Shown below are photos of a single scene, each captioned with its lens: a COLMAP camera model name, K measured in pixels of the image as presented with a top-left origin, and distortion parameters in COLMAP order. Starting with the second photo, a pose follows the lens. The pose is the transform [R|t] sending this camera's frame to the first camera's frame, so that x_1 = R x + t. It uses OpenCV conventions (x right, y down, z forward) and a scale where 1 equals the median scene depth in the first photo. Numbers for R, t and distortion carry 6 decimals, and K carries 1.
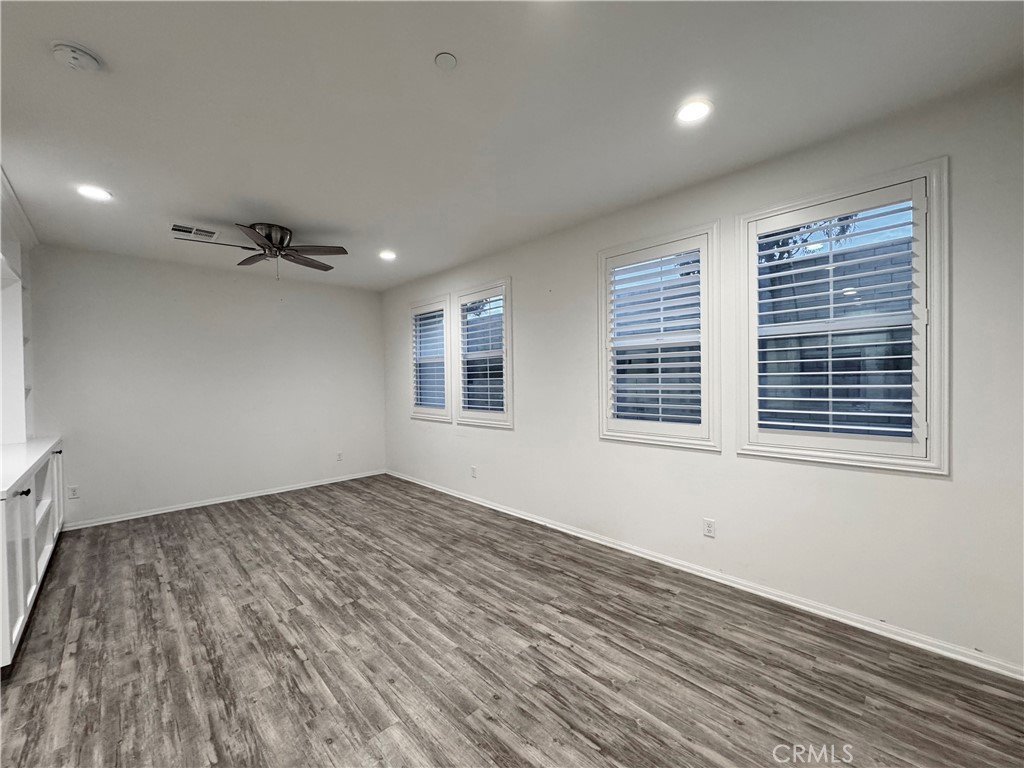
lens RADIAL K [[407.8, 0, 513.6], [0, 407.8, 384.9], [0, 0, 1]] dist [-0.001512, -0.000402]
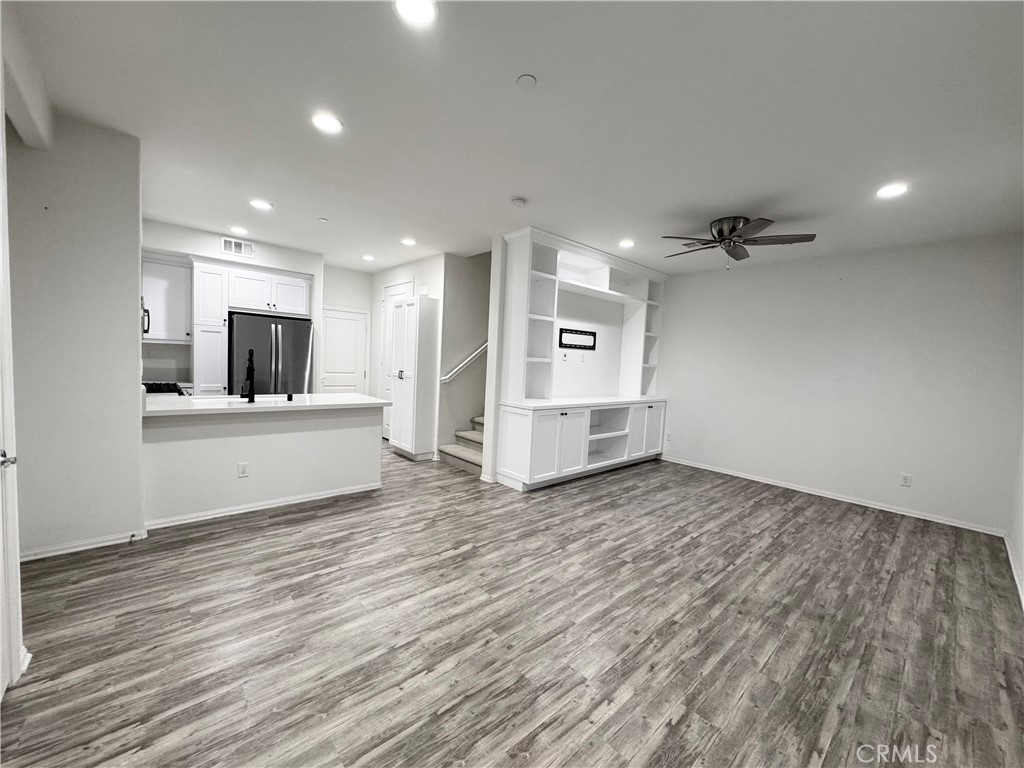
lens RADIAL K [[407.8, 0, 510.9], [0, 407.8, 385.7], [0, 0, 1]] dist [-0.001512, -0.000402]
pose [[-0.042454, 0.075488, -0.996243, 0.651251], [-0.063042, 0.994952, 0.078077, -0.011531], [0.997108, 0.066120, -0.037481, 0.652161]]
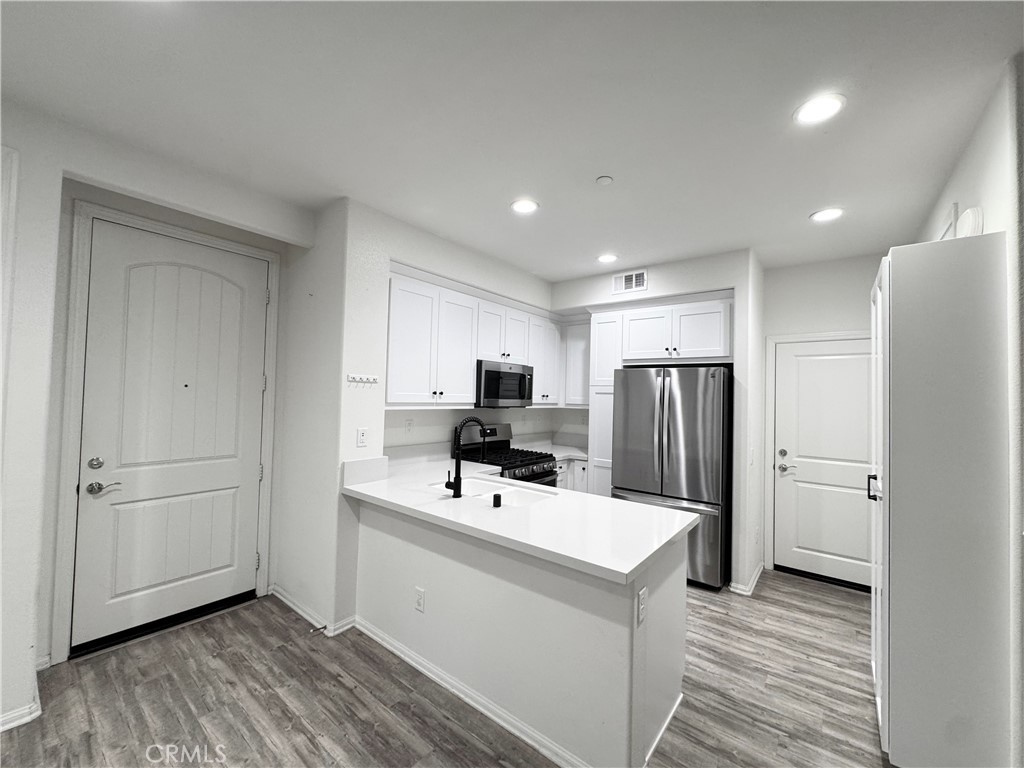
lens RADIAL K [[407.8, 0, 511.5], [0, 407.8, 385.7], [0, 0, 1]] dist [-0.001512, -0.000402]
pose [[-0.992004, -0.014244, -0.125397, -0.597171], [-0.013001, 0.999858, -0.010726, -0.032207], [0.125532, -0.009010, -0.992049, 0.652331]]
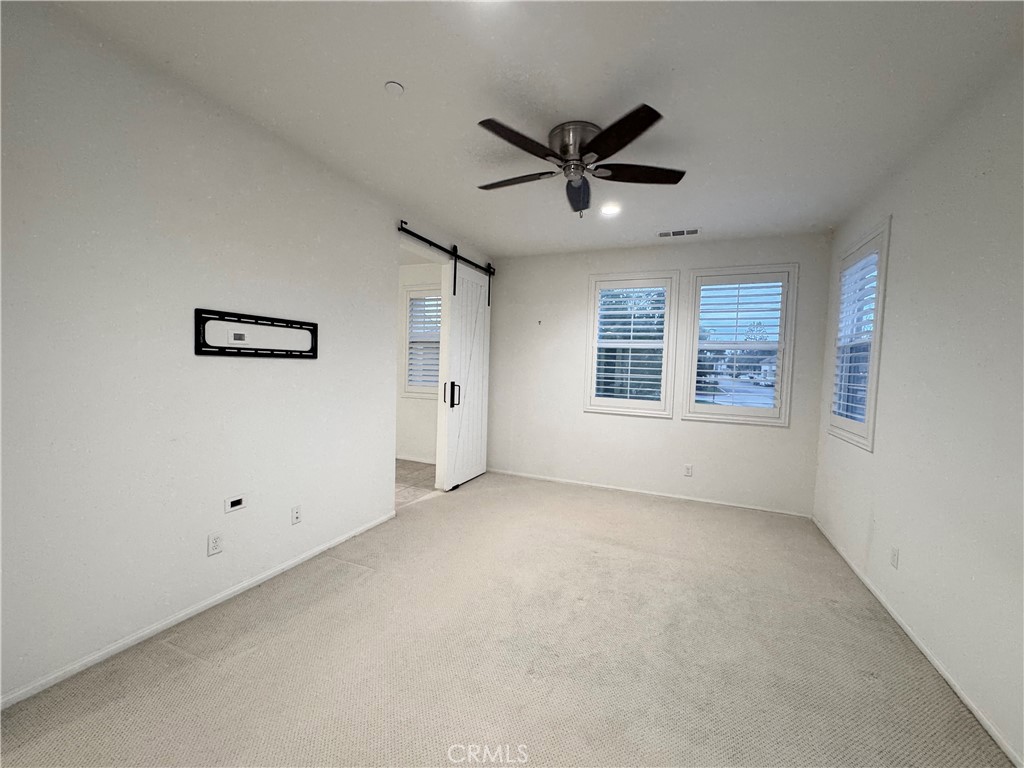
lens RADIAL K [[407.8, 0, 513.8], [0, 407.8, 385.4], [0, 0, 1]] dist [-0.001512, -0.000402]
pose [[0.380969, 0.066349, -0.922204, -0.294095], [-0.055227, 0.997274, 0.048935, -0.067833], [0.922937, 0.032288, 0.383595, 1.051560]]
